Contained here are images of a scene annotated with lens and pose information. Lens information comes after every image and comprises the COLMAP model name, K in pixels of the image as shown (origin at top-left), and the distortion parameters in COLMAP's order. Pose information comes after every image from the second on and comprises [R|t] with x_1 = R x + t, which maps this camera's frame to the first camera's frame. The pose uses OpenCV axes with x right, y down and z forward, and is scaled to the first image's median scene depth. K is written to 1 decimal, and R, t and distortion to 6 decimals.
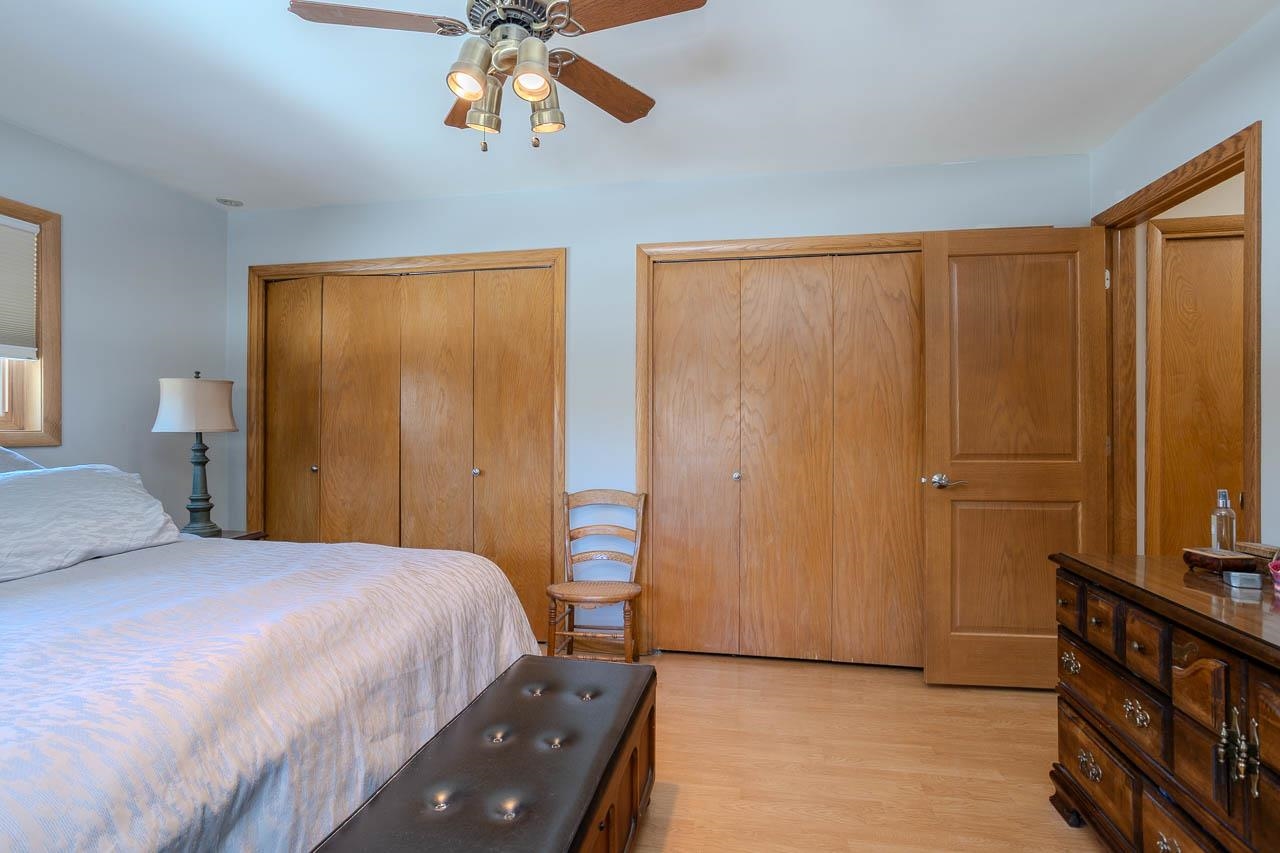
lens RADIAL K [[611.5, 0, 639.8], [0, 611.5, 429.6], [0, 0, 1]] dist [-0.034627, 0.017562]
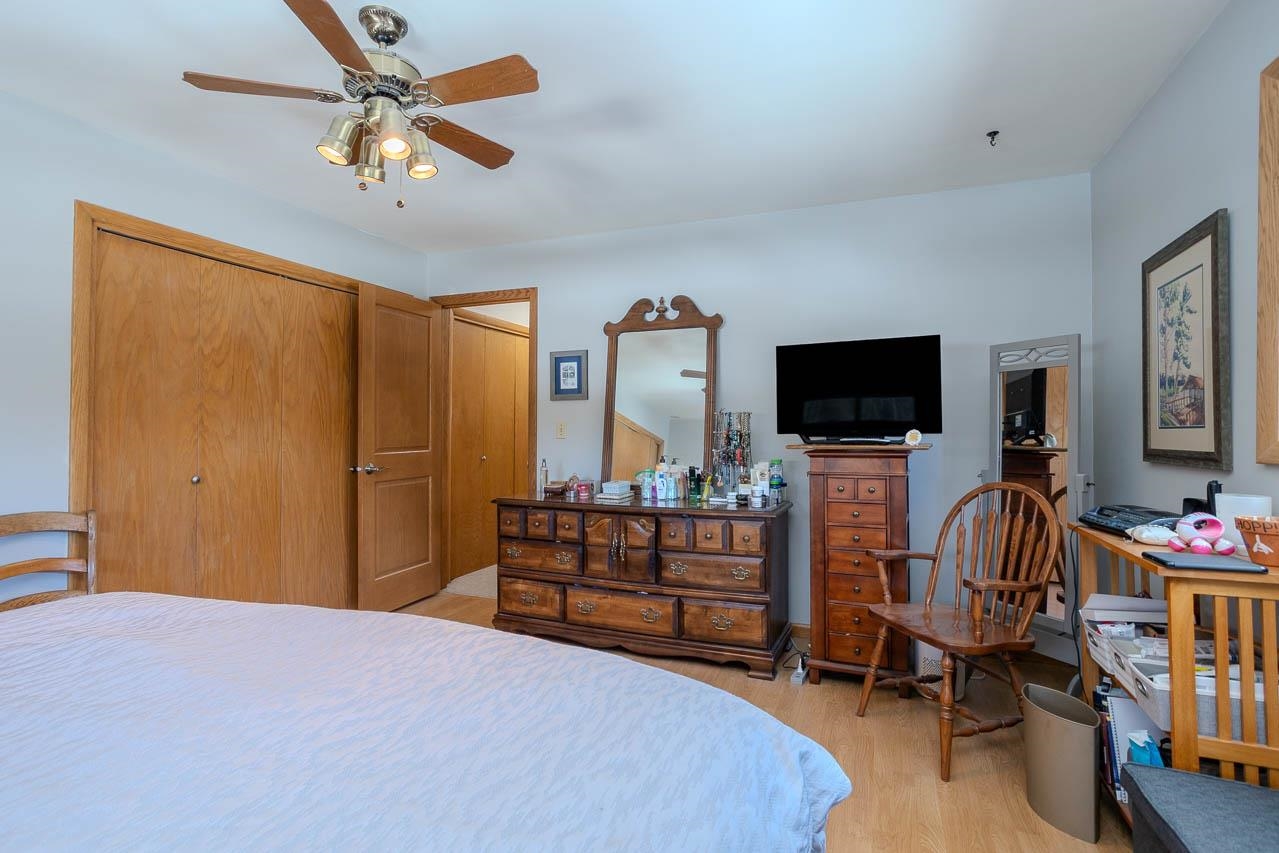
lens RADIAL K [[611.1, 0, 639.3], [0, 611.1, 427.3], [0, 0, 1]] dist [-0.034627, 0.017562]
pose [[0.210440, 0.001557, 0.977606, -0.639428], [0.001014, 0.999998, -0.001811, -0.004219], [-0.977606, 0.001372, 0.210437, 0.116954]]
